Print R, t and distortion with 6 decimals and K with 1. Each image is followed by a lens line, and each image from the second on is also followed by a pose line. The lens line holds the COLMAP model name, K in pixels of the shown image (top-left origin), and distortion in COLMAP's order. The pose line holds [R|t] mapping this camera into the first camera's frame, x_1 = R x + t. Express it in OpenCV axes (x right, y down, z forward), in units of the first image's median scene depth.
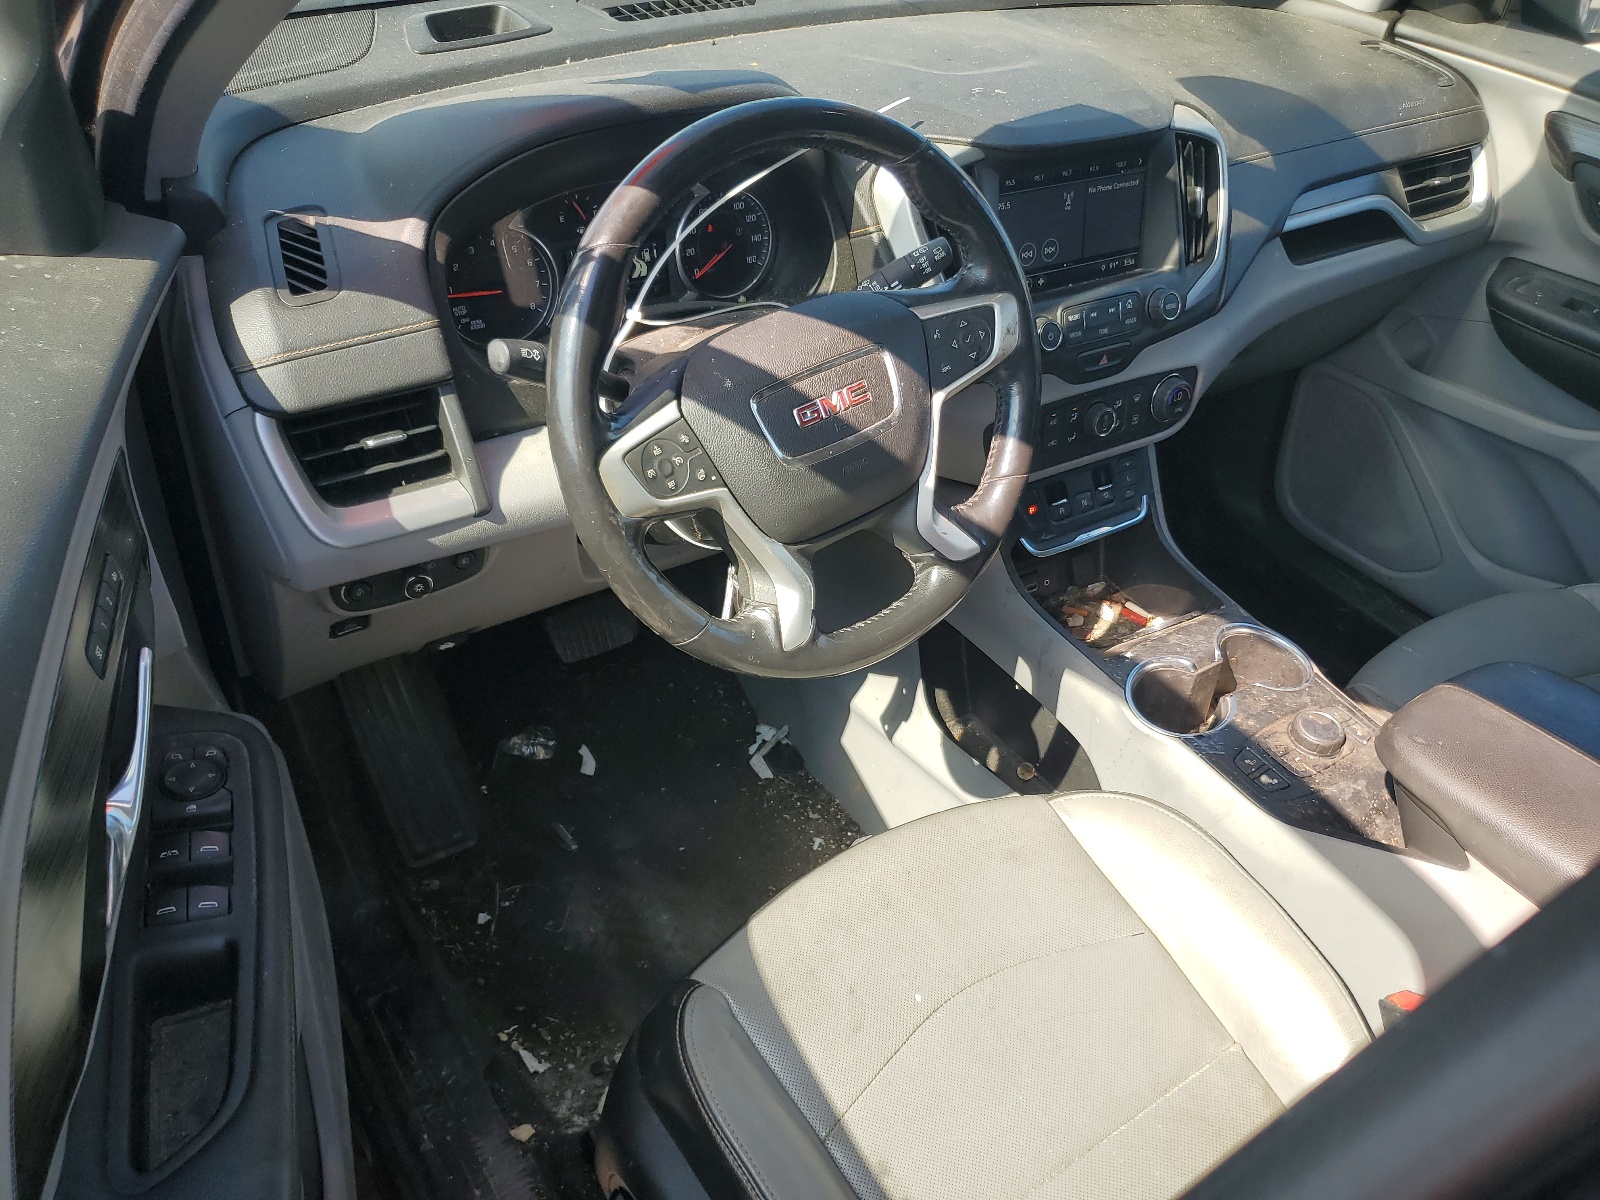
lens RADIAL K [[1201.8, 0, 800.0], [0, 1201.8, 600.0], [0, 0, 1]] dist [0.003224, 0.005568]
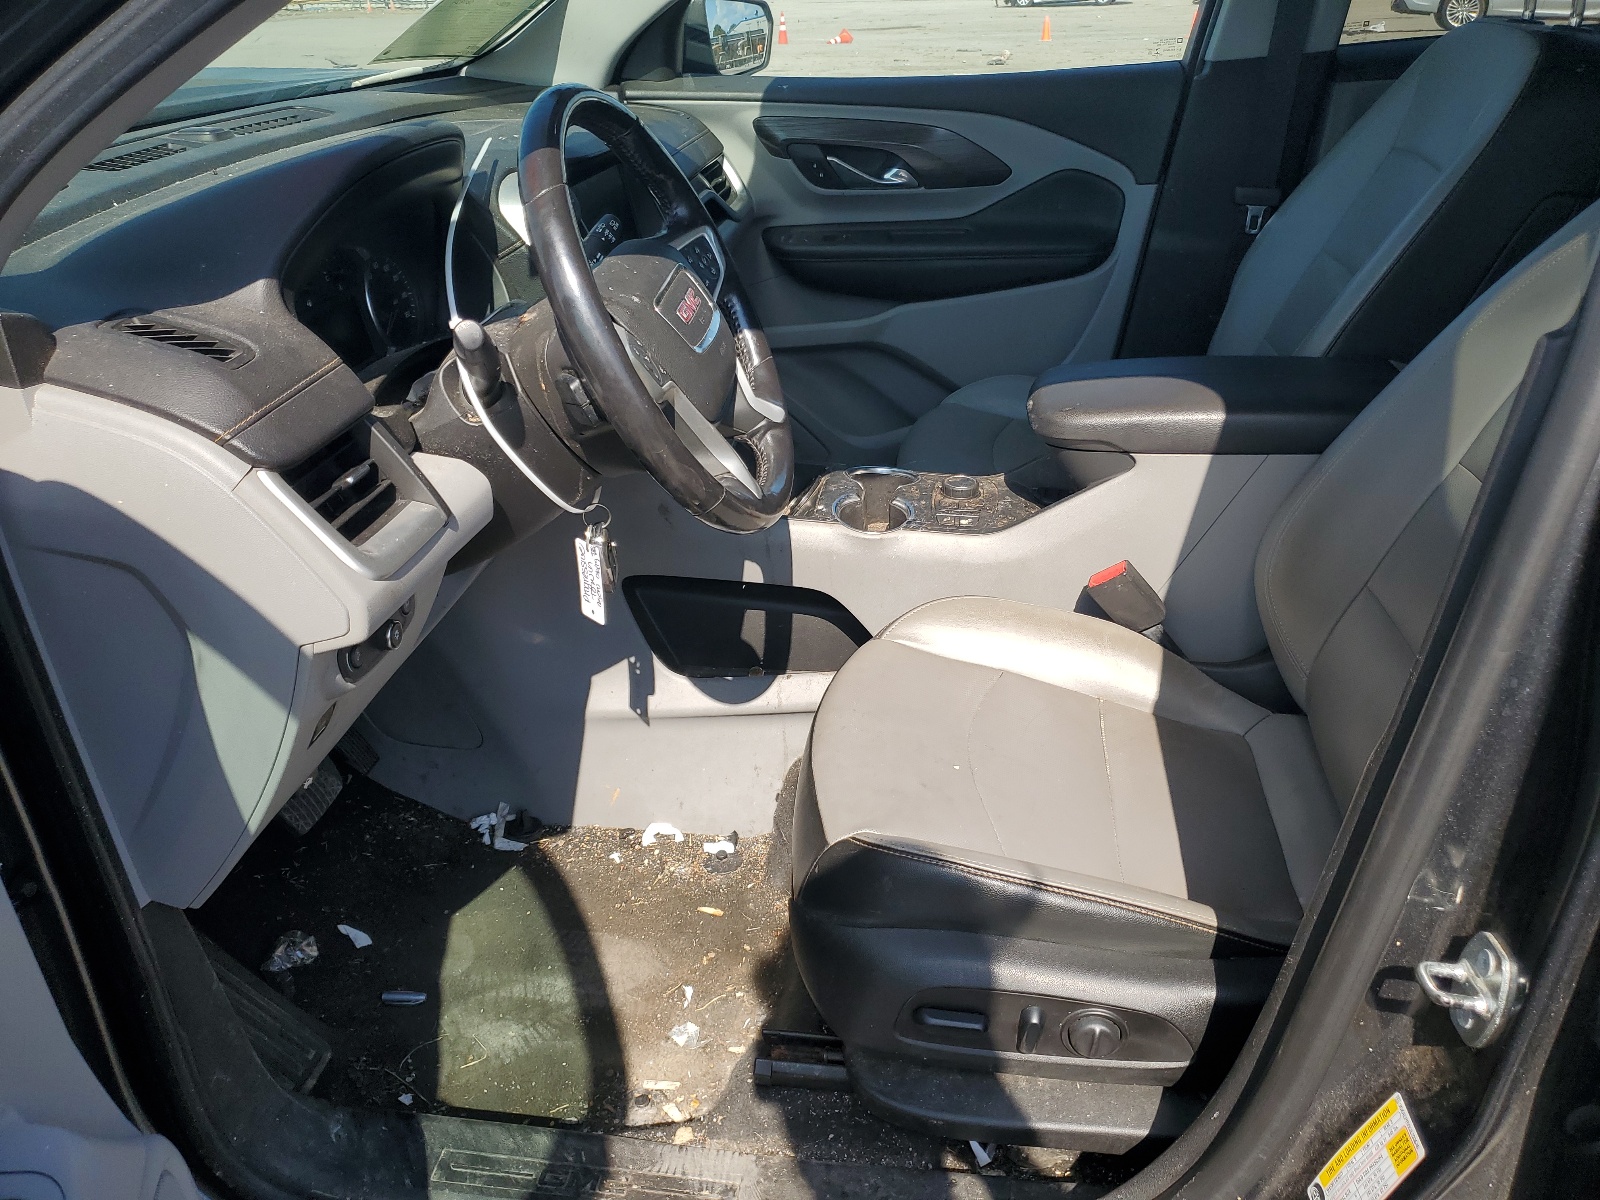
lens RADIAL K [[1201.8, 0, 800.0], [0, 1201.8, 600.0], [0, 0, 1]] dist [0.003224, 0.005568]
pose [[0.670180, -0.415962, 0.614682, -0.573912], [0.508297, 0.860718, 0.028267, 0.084679], [-0.540826, 0.293497, 0.788268, 0.041629]]
